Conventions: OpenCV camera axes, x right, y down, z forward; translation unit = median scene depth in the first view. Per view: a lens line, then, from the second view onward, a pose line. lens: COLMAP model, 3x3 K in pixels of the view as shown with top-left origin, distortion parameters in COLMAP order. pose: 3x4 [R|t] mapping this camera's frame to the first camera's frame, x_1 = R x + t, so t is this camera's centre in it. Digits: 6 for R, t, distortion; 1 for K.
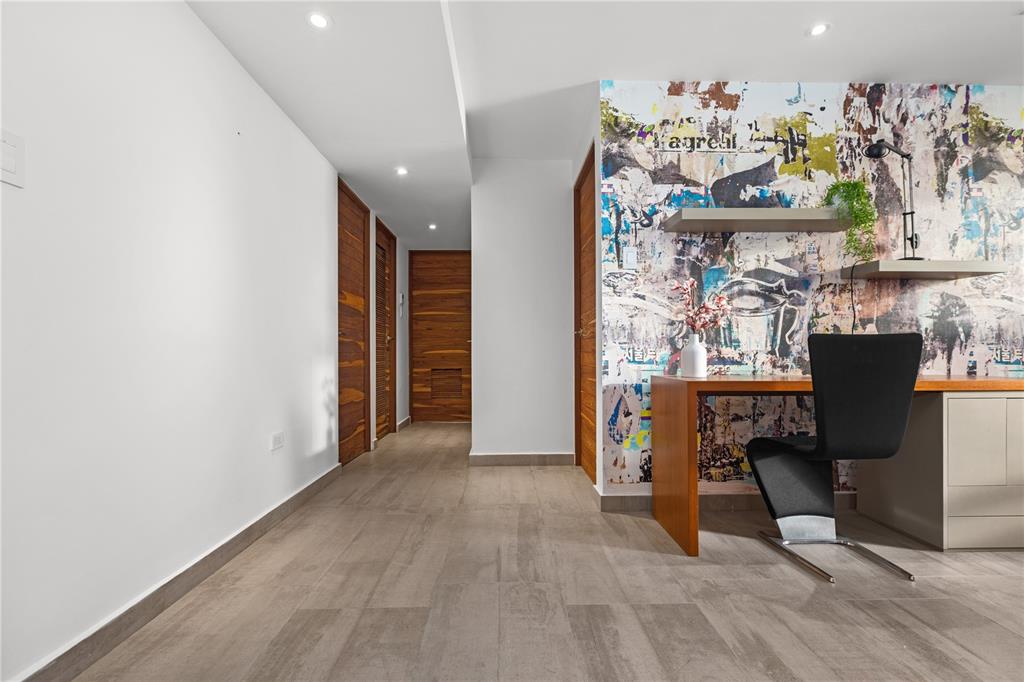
lens RADIAL K [[461.5, 0, 512.2], [0, 461.5, 353.6], [0, 0, 1]] dist [0.002448, -0.001436]
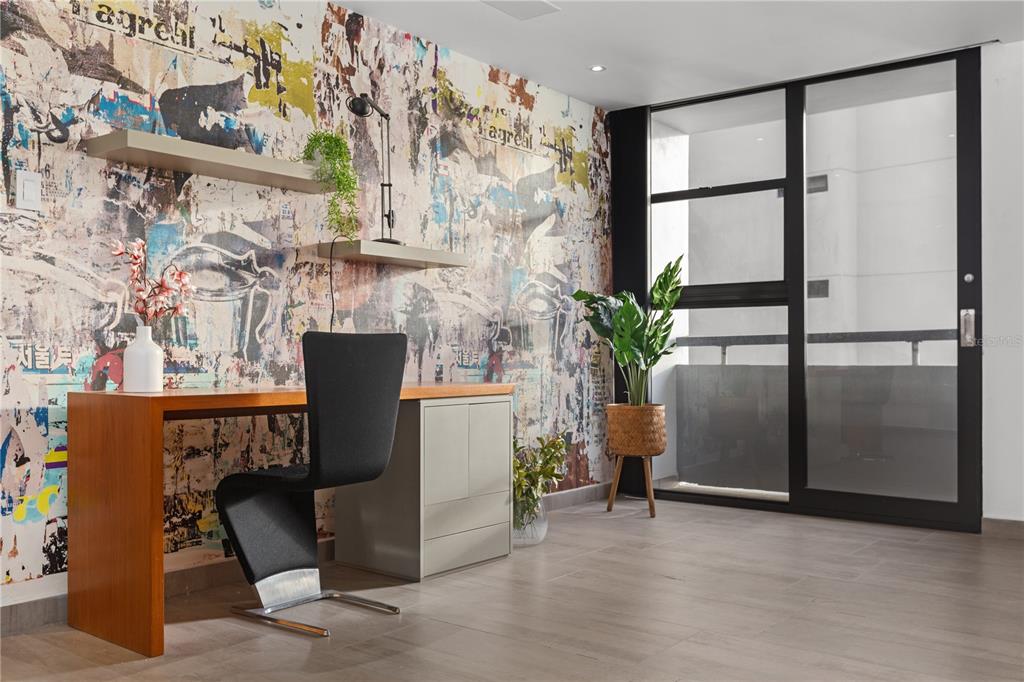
lens RADIAL K [[929.1, 0, 512.4], [0, 929.1, 343.1], [0, 0, 1]] dist [-0.008816, 0.000000]
pose [[0.635662, 0.012138, 0.771872, -0.254066], [-0.001242, 0.999891, -0.014701, 0.000635], [-0.771967, 0.008386, 0.635608, -0.205893]]
